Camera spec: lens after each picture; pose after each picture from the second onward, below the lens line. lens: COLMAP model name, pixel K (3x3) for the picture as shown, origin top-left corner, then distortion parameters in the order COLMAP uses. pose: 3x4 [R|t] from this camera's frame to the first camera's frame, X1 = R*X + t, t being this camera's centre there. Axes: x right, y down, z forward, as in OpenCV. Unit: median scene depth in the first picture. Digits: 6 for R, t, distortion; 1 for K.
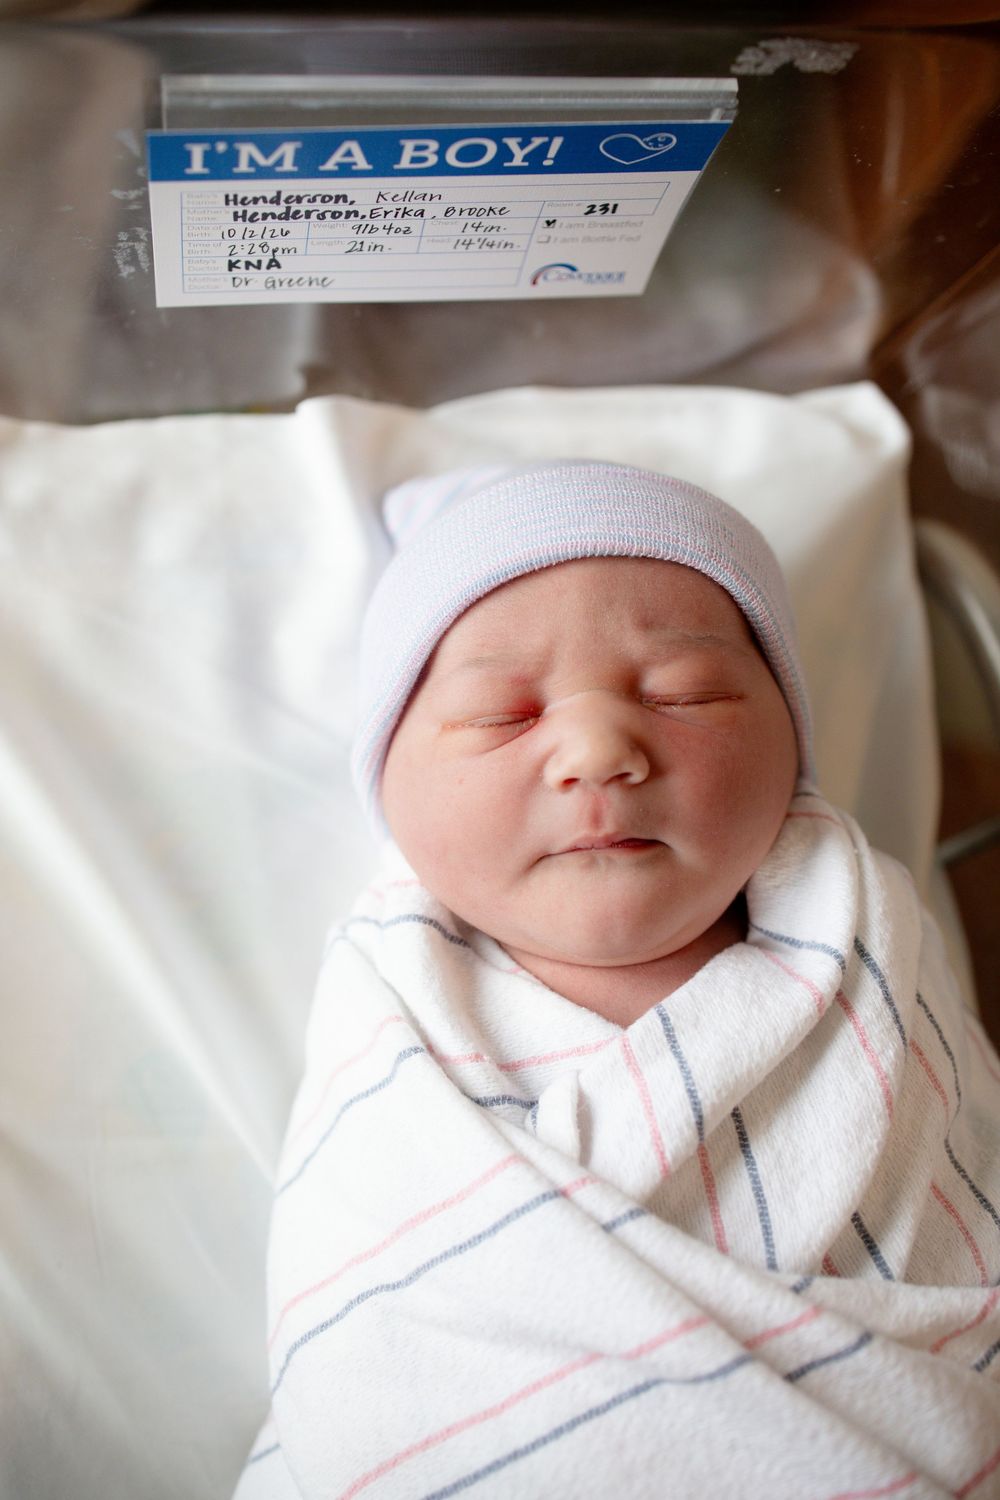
lens RADIAL K [[1665.0, 0, 528.9], [0, 1665.0, 758.1], [0, 0, 1]] dist [0.018750, 0.003668]
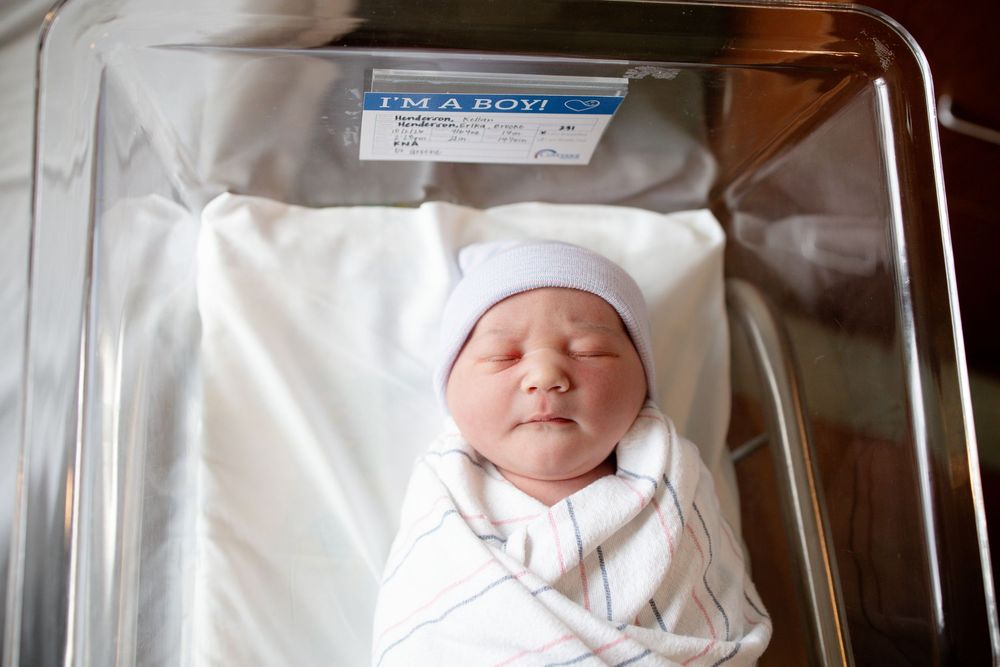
lens RADIAL K [[955.0, 0, 500.0], [0, 955.0, 333.5], [0, 0, 1]] dist [0.033001, 0.011290]
pose [[0.996773, 0.067514, -0.043422, 0.029683], [-0.070326, 0.995280, -0.066867, 0.026405], [0.038703, 0.069705, 0.996817, -0.229859]]
